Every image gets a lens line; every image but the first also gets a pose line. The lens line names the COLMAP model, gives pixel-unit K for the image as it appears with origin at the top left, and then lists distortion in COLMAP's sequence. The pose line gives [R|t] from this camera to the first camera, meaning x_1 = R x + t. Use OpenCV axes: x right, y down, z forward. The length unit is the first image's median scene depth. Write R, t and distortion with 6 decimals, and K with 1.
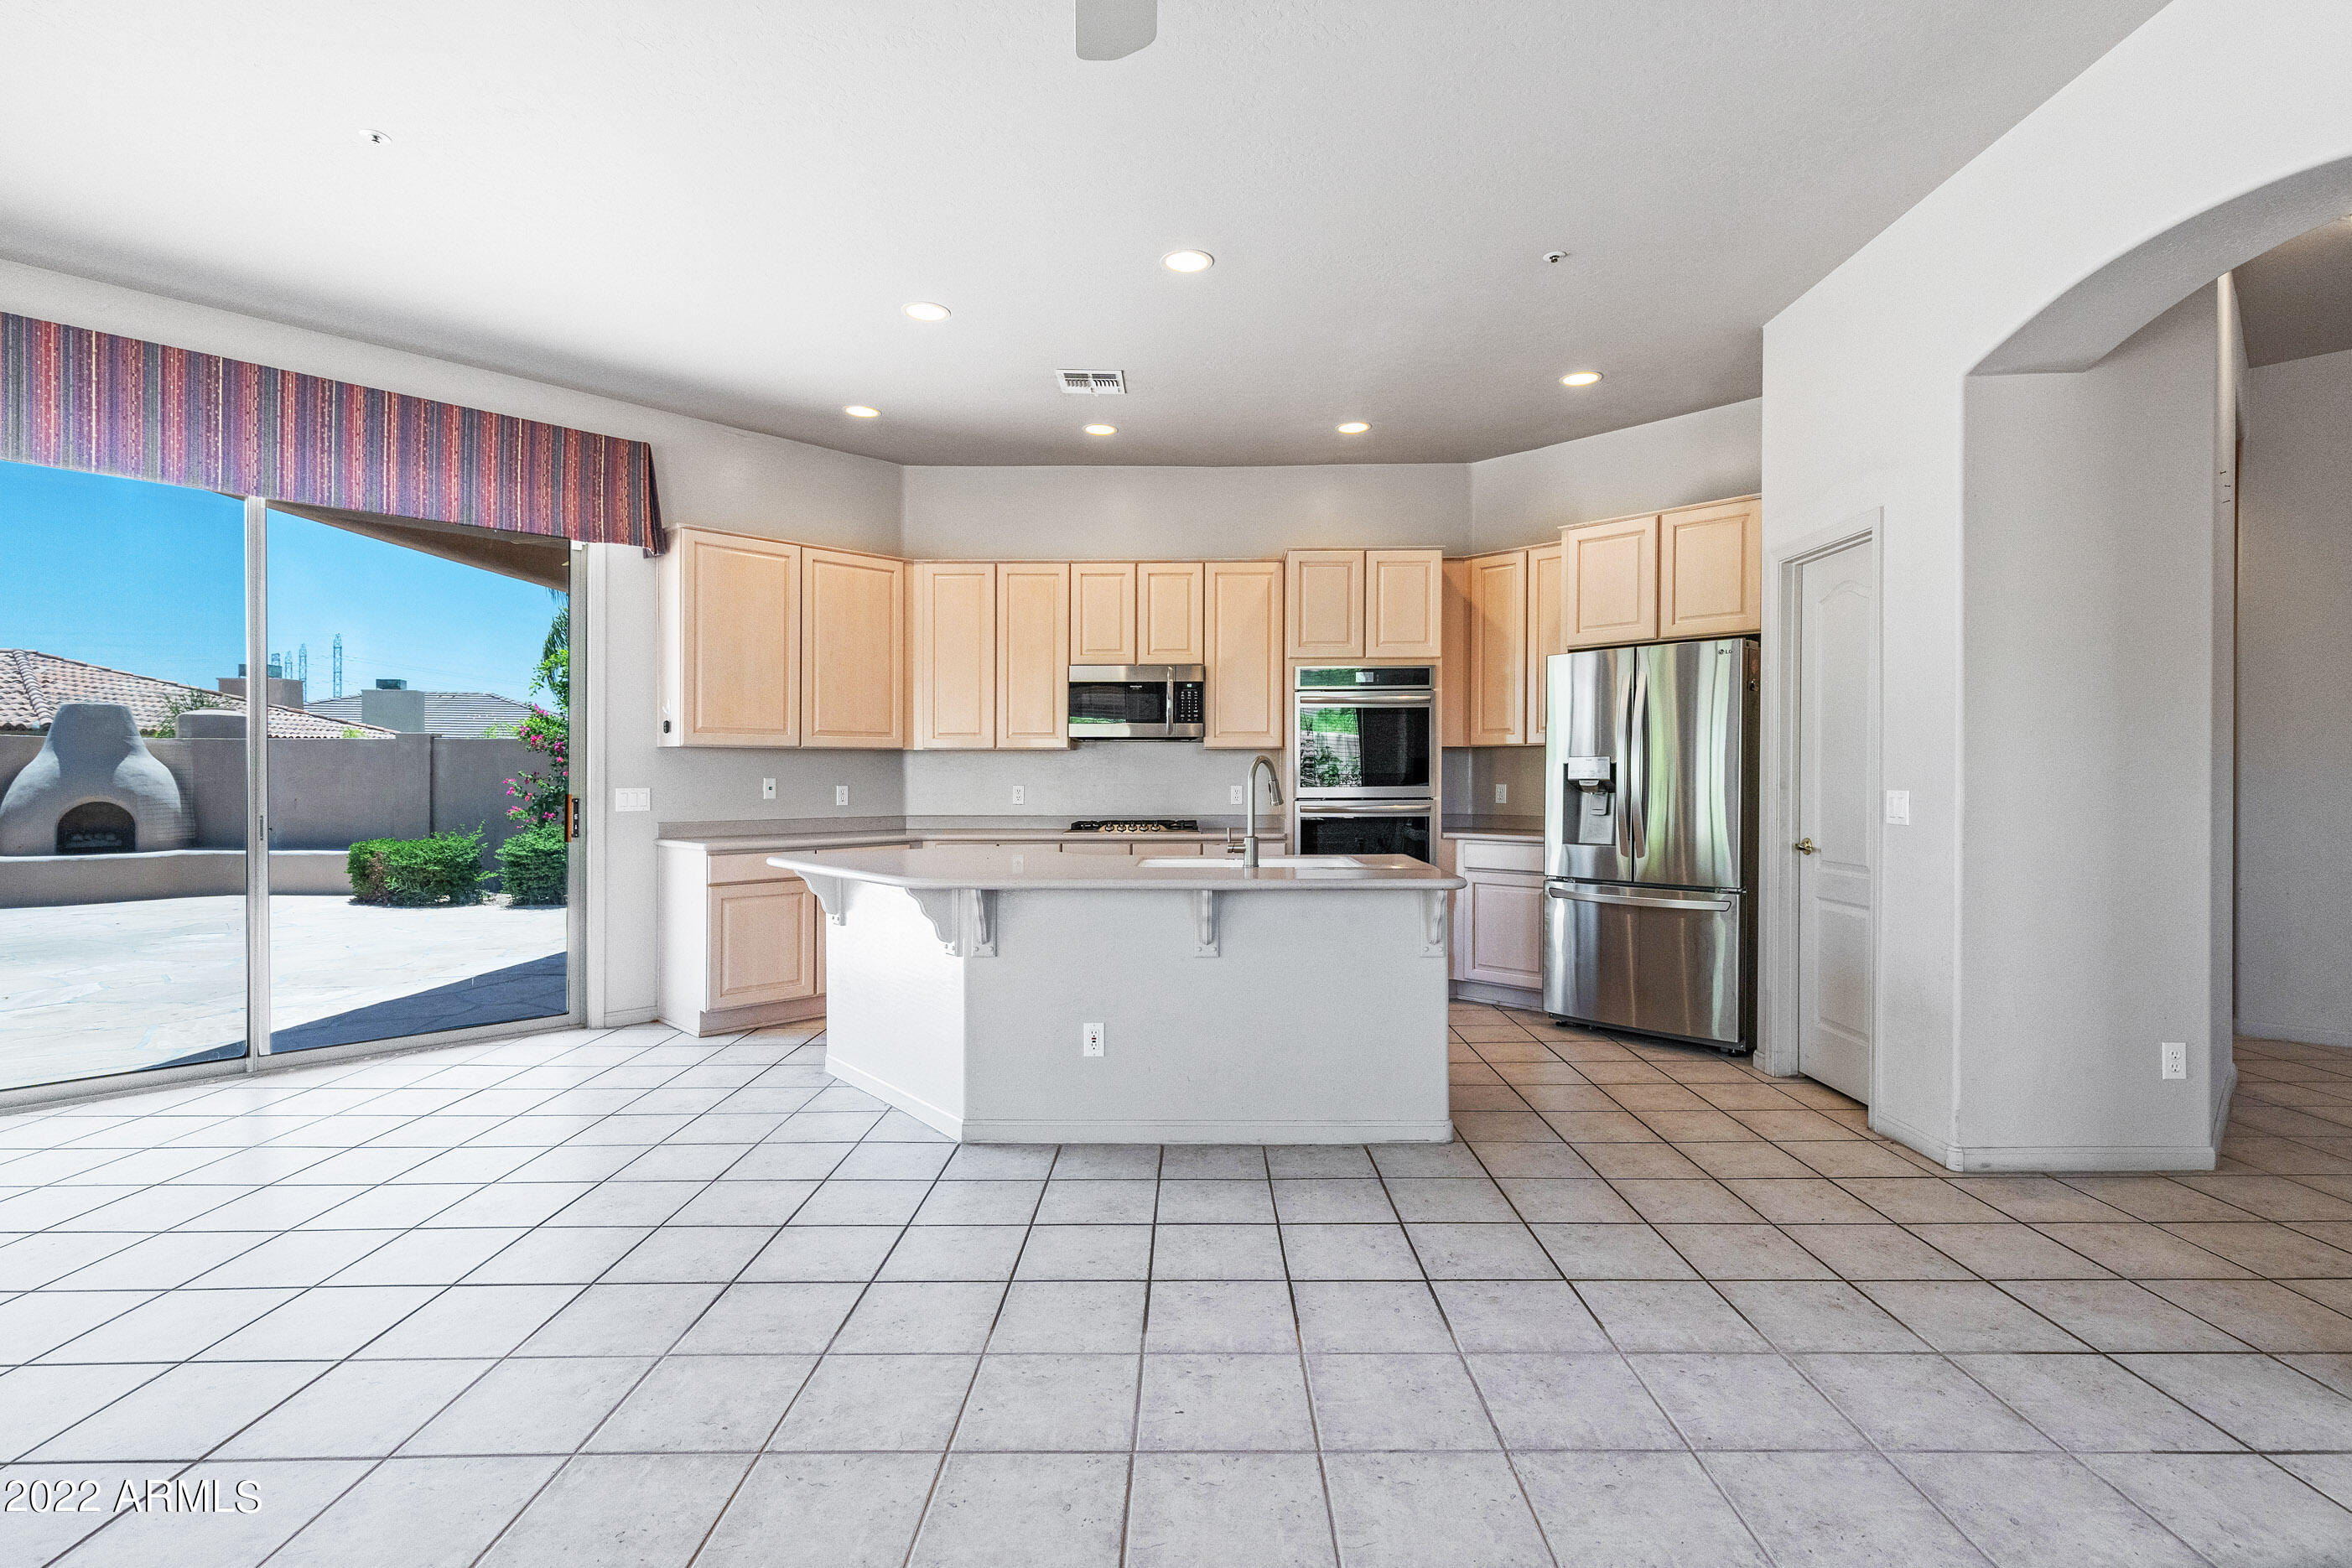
lens RADIAL K [[1096.1, 0, 1189.8], [0, 1096.1, 768.8], [0, 0, 1]] dist [0.003706, -0.000087]
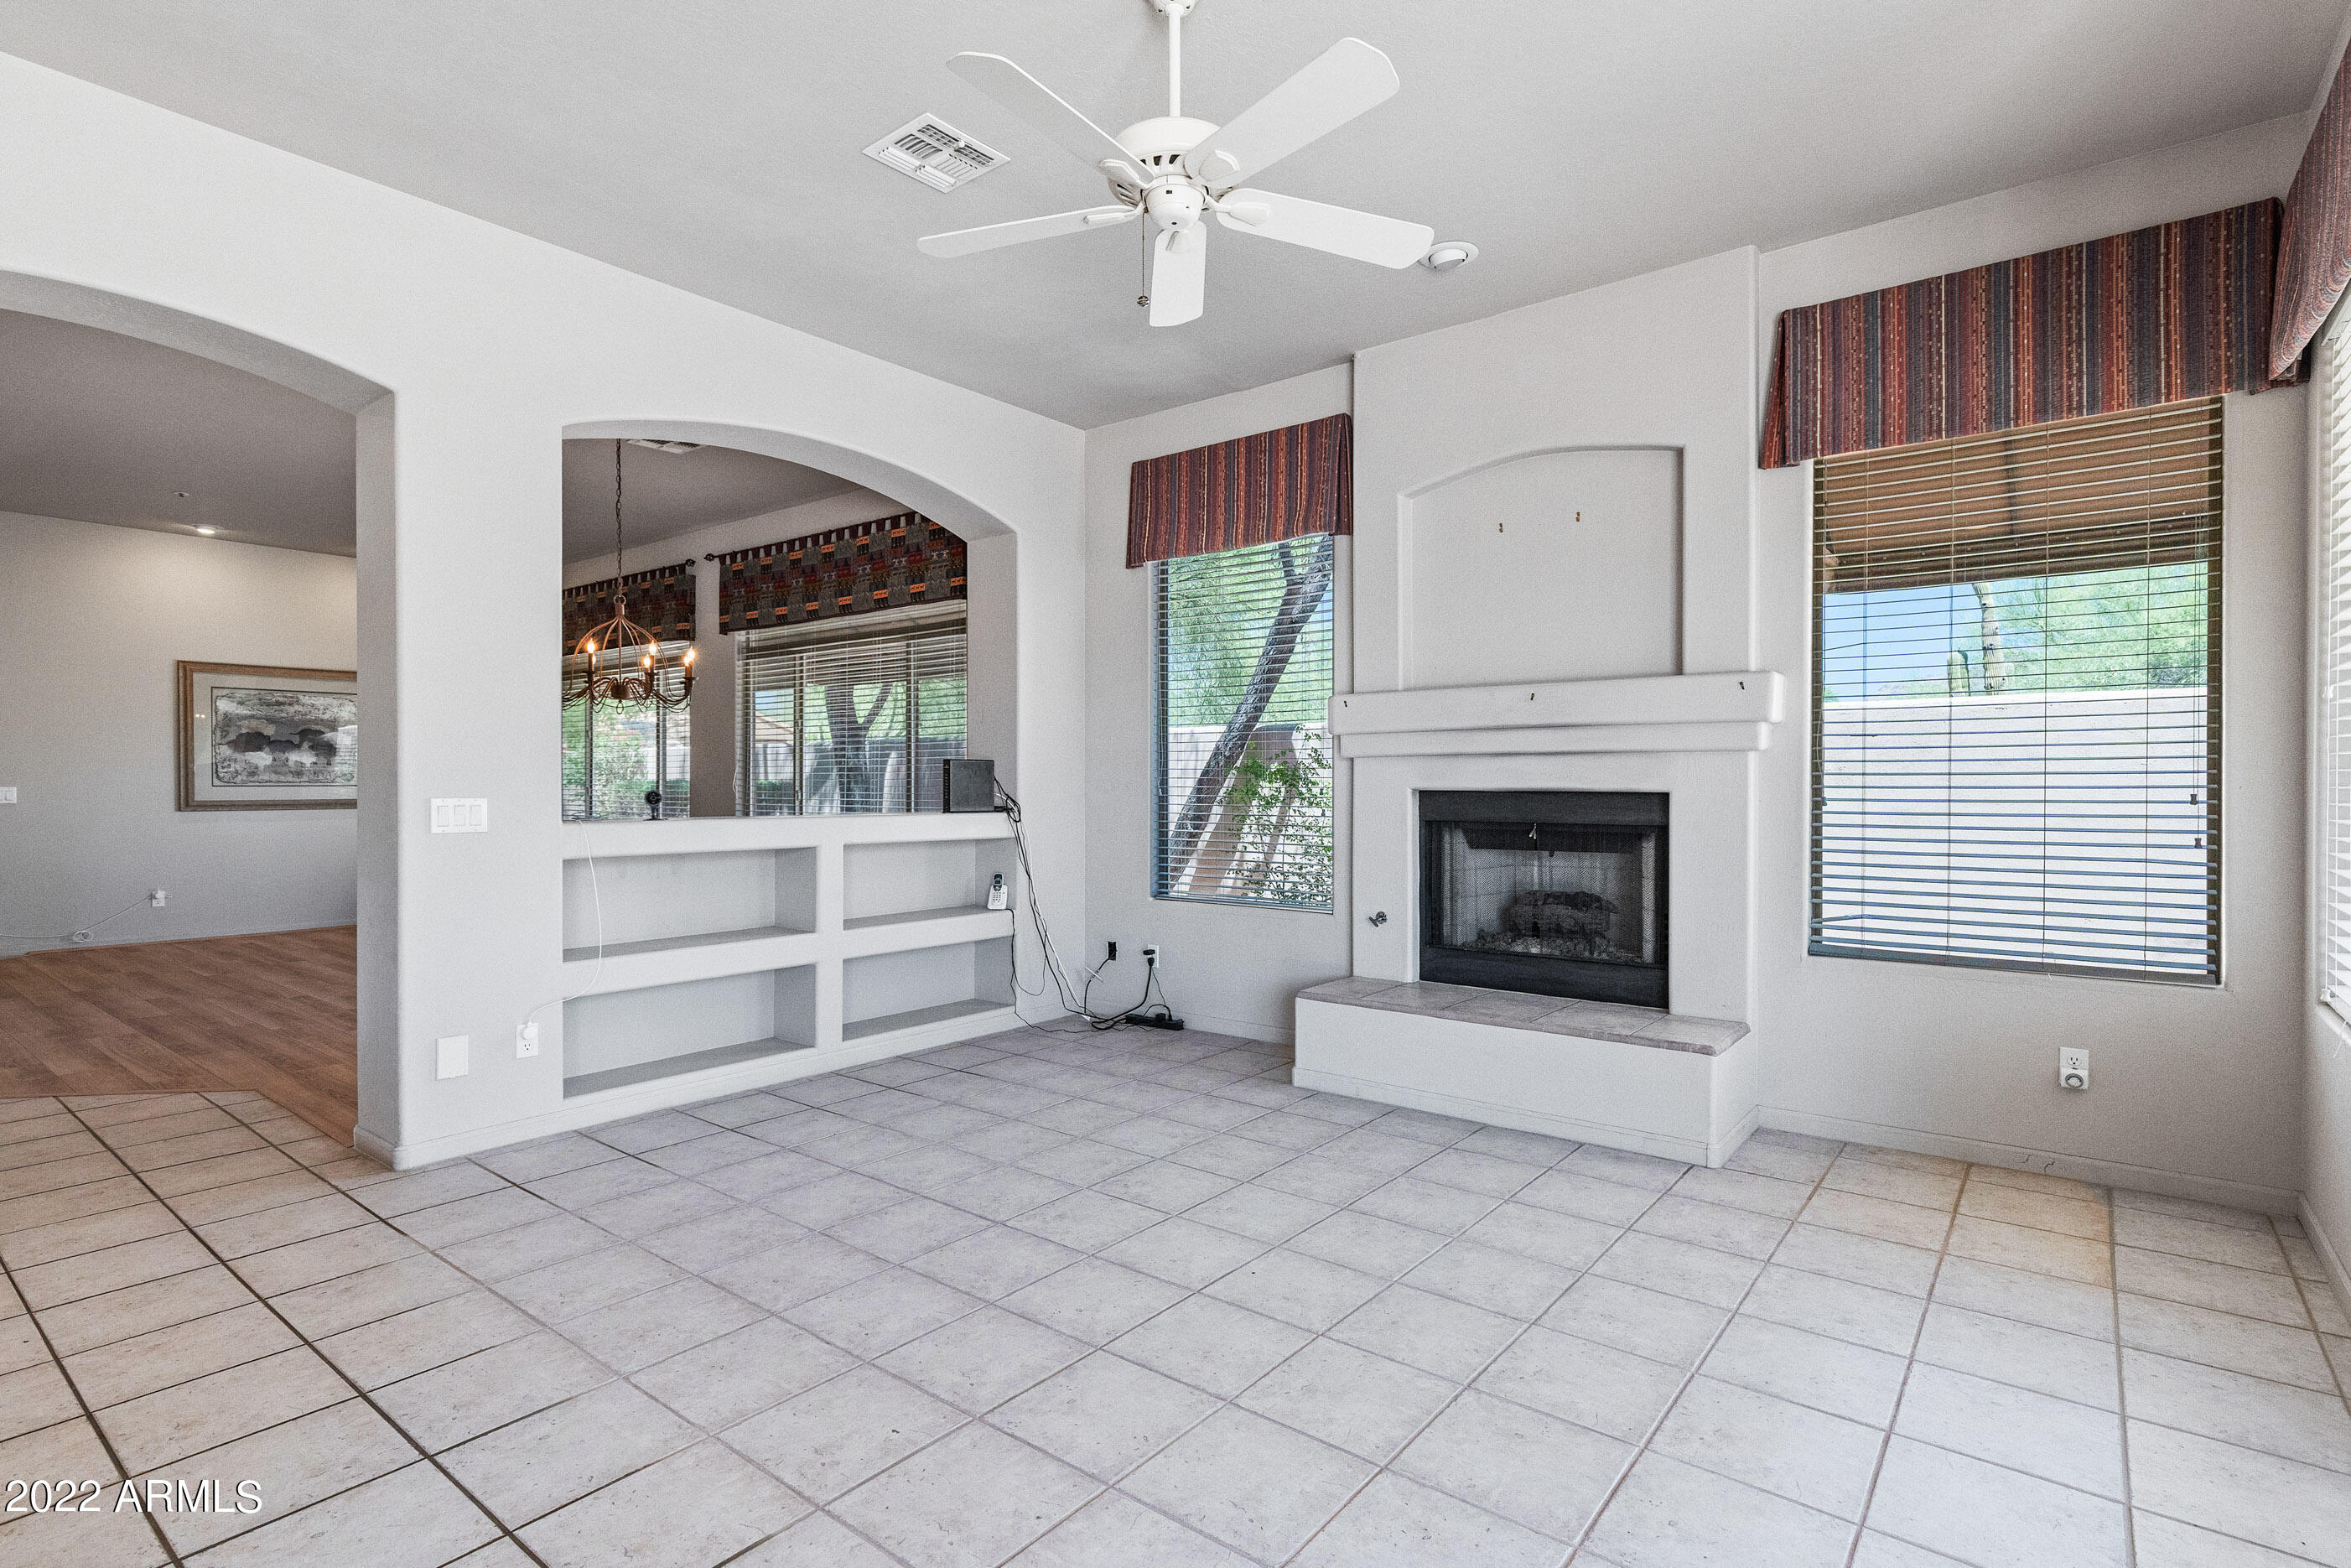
lens RADIAL K [[1119.2, 0, 1186.0], [0, 1119.2, 793.0], [0, 0, 1]] dist [0.002168, 0.000150]
pose [[-0.785063, -0.007416, 0.619372, -0.293257], [-0.003281, 0.999964, 0.007815, 0.006252], [-0.619407, 0.004103, -0.785059, 0.581141]]
